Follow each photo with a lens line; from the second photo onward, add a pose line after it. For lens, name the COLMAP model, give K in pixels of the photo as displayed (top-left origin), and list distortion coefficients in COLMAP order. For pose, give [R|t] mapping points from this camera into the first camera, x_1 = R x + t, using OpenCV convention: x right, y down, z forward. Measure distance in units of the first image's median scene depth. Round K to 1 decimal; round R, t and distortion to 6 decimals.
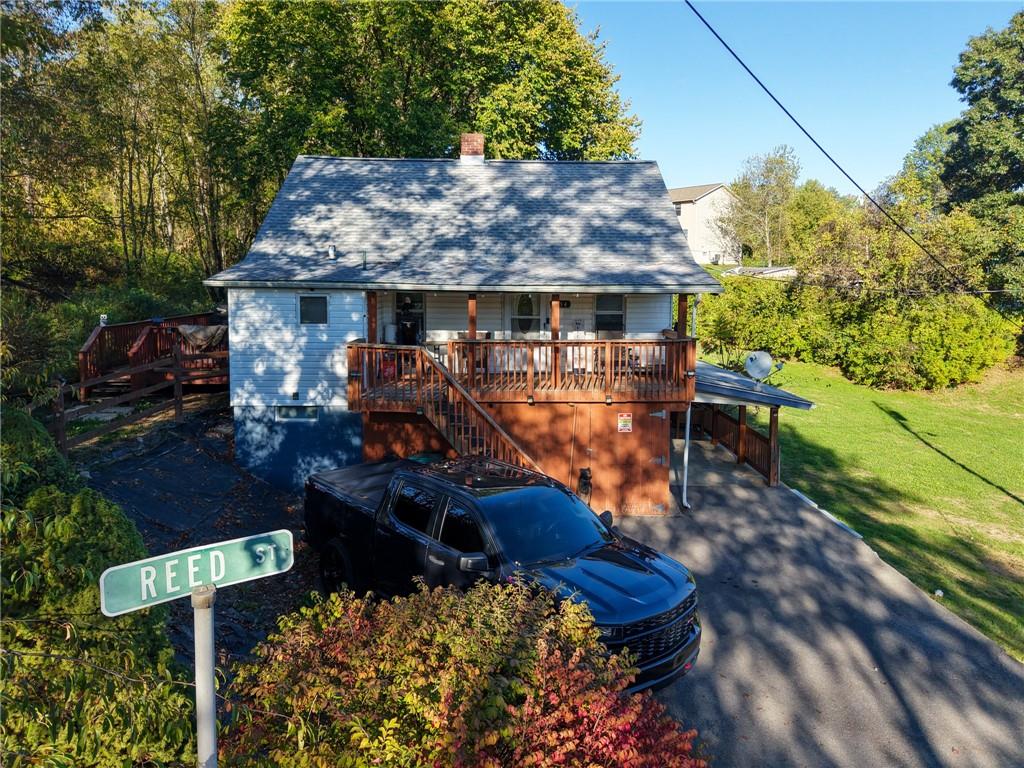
lens RADIAL K [[747.8, 0, 511.8], [0, 747.8, 329.4], [0, 0, 1]] dist [0.000768, -0.001984]
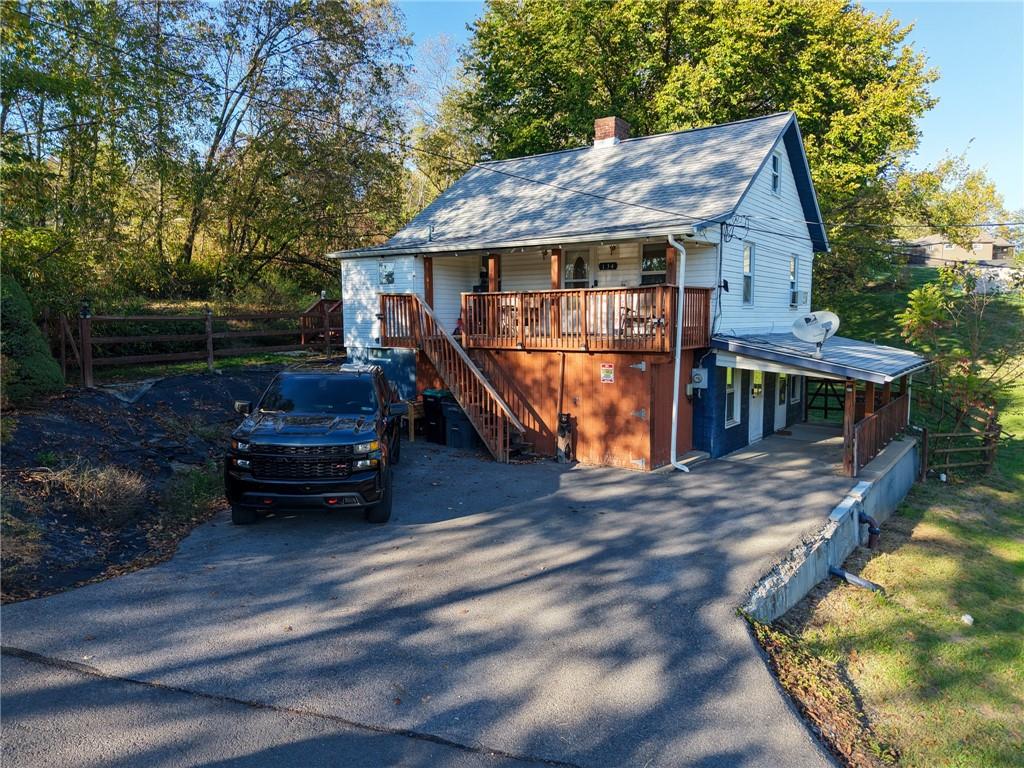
lens RADIAL K [[727.2, 0, 484.6], [0, 727.2, 386.6], [0, 0, 1]] dist [0.003044, -0.002701]
pose [[0.774856, 0.051024, -0.630075, 0.661430], [-0.038307, 0.998695, 0.033766, 0.120219], [0.630975, -0.002028, 0.775800, 0.131995]]
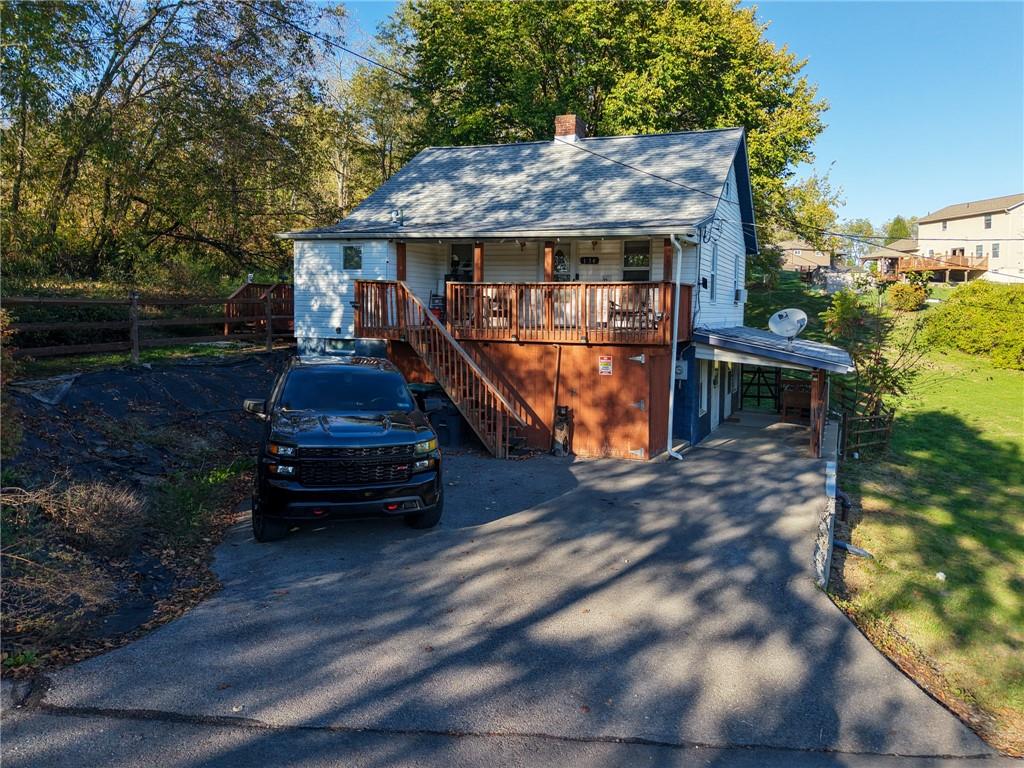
lens RADIAL K [[746.8, 0, 586.1], [0, 746.8, 341.5], [0, 0, 1]] dist [0.005882, -0.002468]
pose [[0.932558, 0.024615, -0.360179, 0.507156], [-0.037382, 0.998894, -0.028523, 0.126759], [0.359079, 0.040064, 0.932447, 0.029616]]
